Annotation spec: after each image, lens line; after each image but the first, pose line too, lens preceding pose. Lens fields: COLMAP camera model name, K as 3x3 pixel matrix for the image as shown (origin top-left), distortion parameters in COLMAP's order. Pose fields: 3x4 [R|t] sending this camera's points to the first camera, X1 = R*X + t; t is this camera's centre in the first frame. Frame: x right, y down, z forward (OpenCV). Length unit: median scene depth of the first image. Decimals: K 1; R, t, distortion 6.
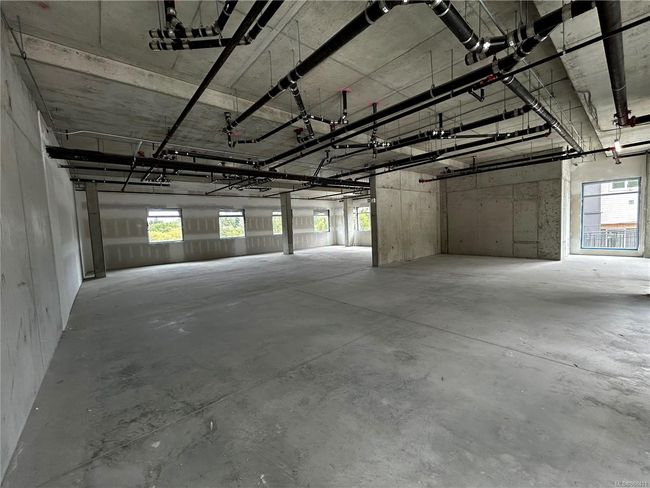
lens RADIAL K [[262.2, 0, 325.0], [0, 262.2, 242.2], [0, 0, 1]] dist [-0.001856, -0.000455]
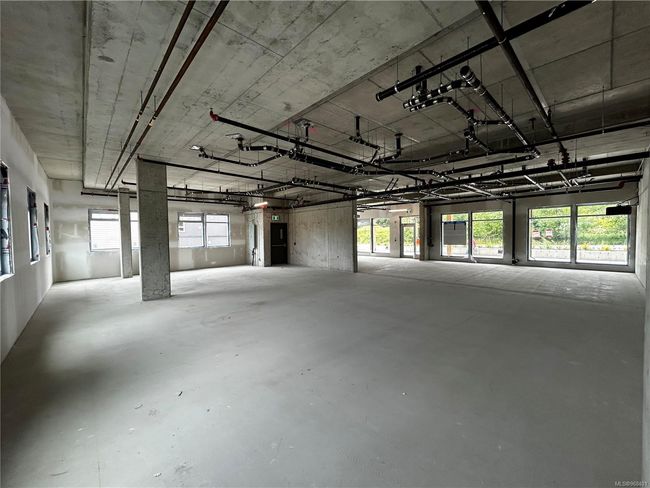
lens RADIAL K [[262.2, 0, 324.5], [0, 262.2, 243.6], [0, 0, 1]] dist [-0.001856, -0.000455]
pose [[-0.035197, 0.009984, 0.999331, -0.978303], [0.078435, 0.996893, -0.007197, -0.037879], [-0.996298, 0.078129, -0.035870, 1.164173]]
